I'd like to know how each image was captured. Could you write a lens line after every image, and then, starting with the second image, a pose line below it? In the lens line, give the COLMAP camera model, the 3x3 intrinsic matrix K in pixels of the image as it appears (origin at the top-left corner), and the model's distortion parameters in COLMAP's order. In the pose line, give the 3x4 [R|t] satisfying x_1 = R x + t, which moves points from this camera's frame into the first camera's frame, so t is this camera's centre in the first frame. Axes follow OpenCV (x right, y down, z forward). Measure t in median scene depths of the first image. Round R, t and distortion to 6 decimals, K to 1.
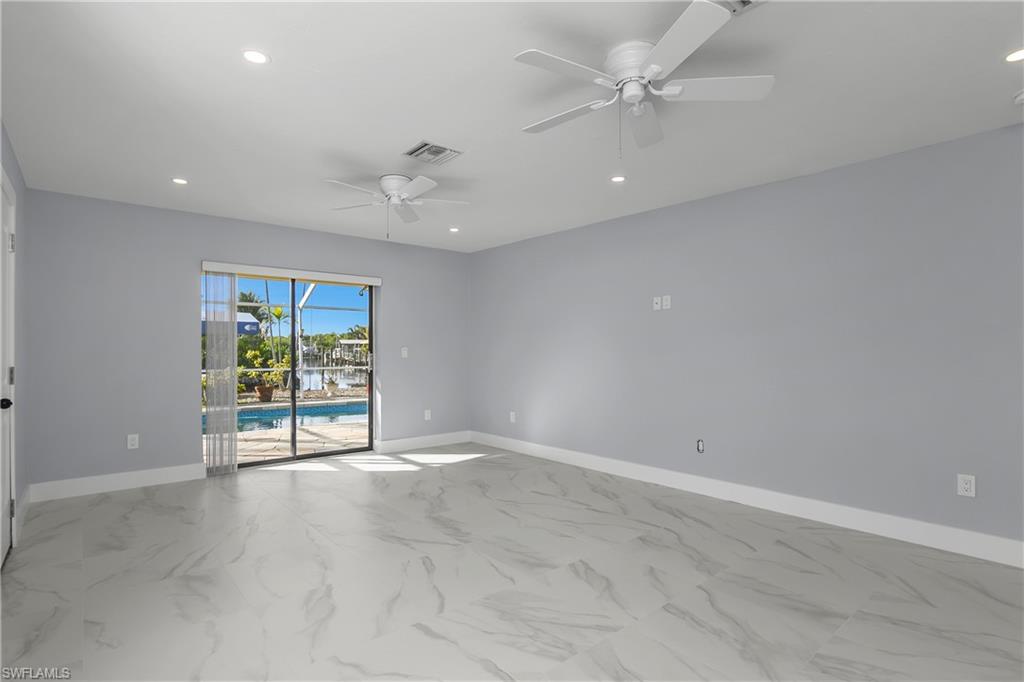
lens RADIAL K [[507.0, 0, 512.0], [0, 507.0, 341.0], [0, 0, 1]] dist [-0.027554, -0.000015]
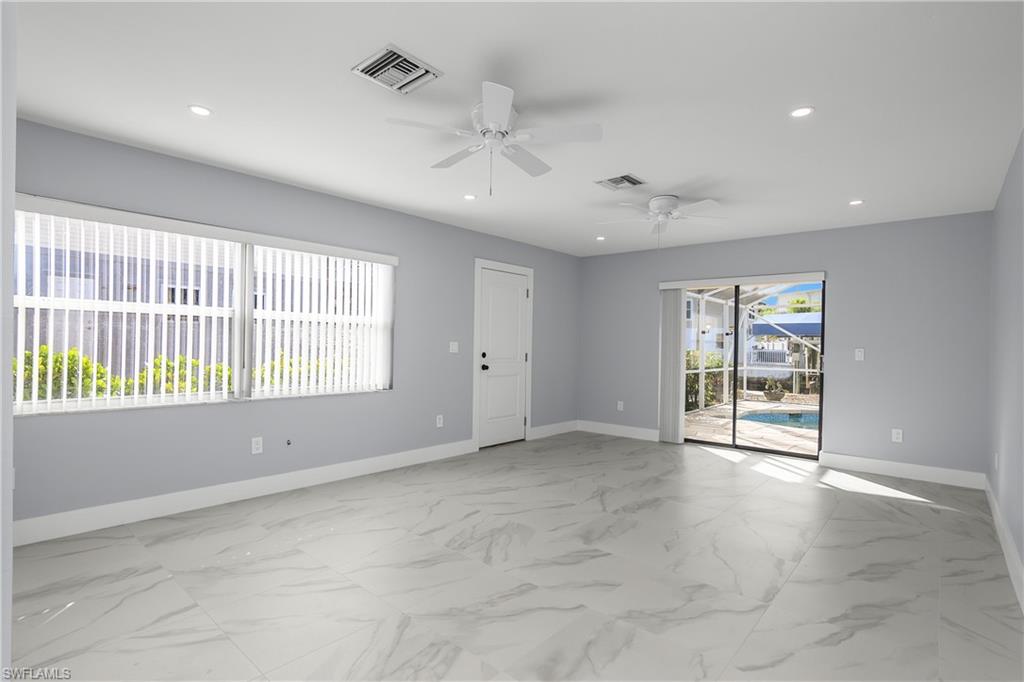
lens RADIAL K [[507.0, 0, 512.0], [0, 507.0, 341.0], [0, 0, 1]] dist [-0.027554, -0.000015]
pose [[0.149598, -0.000946, -0.988746, 1.126719], [-0.001409, 0.999998, -0.001170, 0.003532], [0.988746, 0.001568, 0.149596, 0.651550]]
